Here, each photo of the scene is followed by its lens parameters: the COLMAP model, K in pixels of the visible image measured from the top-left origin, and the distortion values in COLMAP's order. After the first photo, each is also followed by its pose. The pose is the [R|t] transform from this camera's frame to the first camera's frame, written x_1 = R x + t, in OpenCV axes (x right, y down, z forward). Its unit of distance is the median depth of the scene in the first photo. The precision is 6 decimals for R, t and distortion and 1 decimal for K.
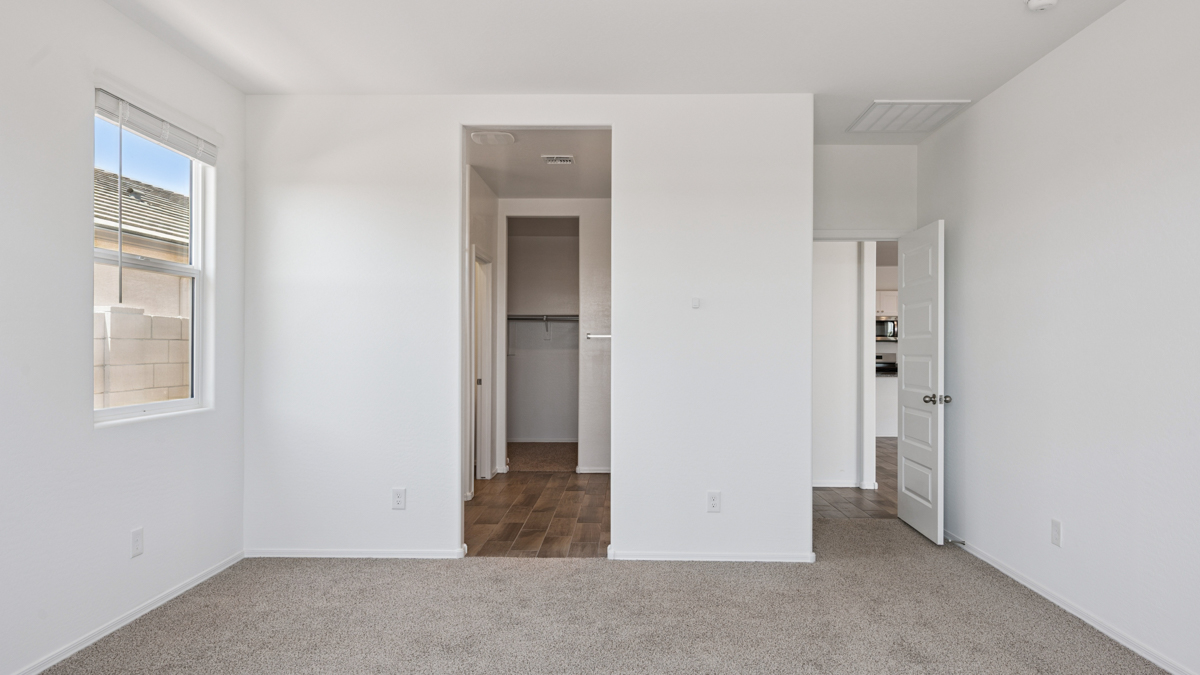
lens RADIAL K [[713.6, 0, 614.0], [0, 713.6, 334.8], [0, 0, 1]] dist [-0.004090, -0.002369]
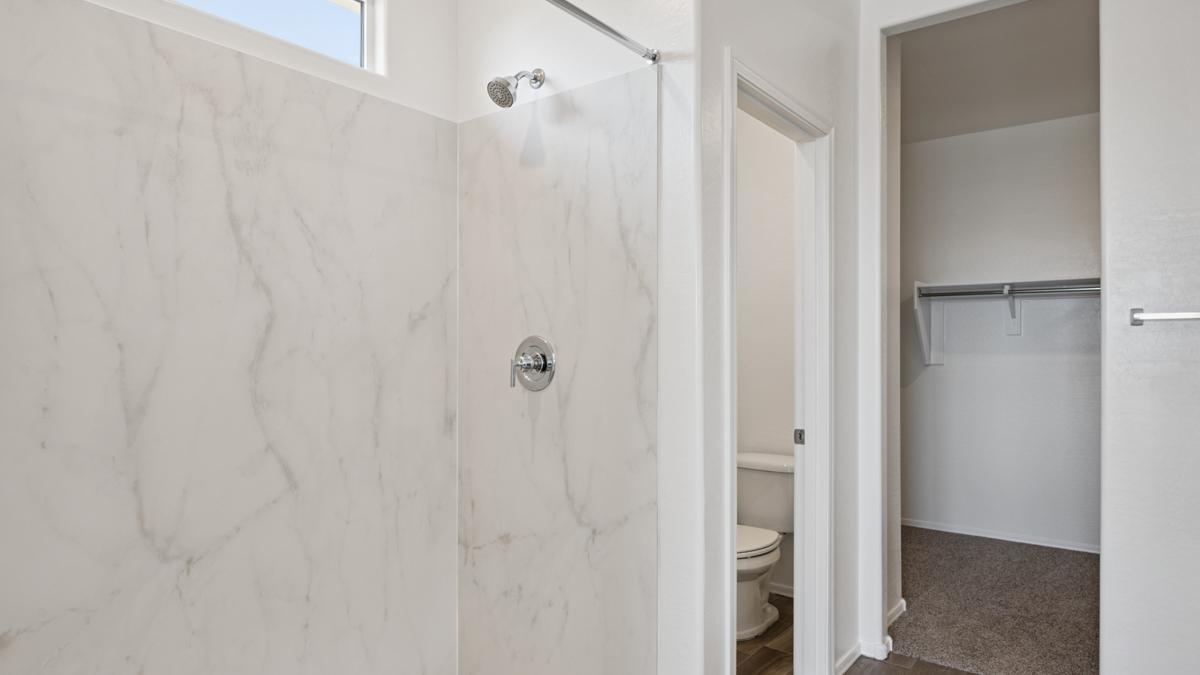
lens RADIAL K [[687.9, 0, 598.0], [0, 687.9, 364.5], [0, 0, 1]] dist [-0.000294, -0.000095]
pose [[0.778162, -0.003459, -0.628054, -0.029434], [0.012370, 0.999875, 0.009819, 0.018036], [0.627942, -0.015410, 0.778108, 0.573959]]
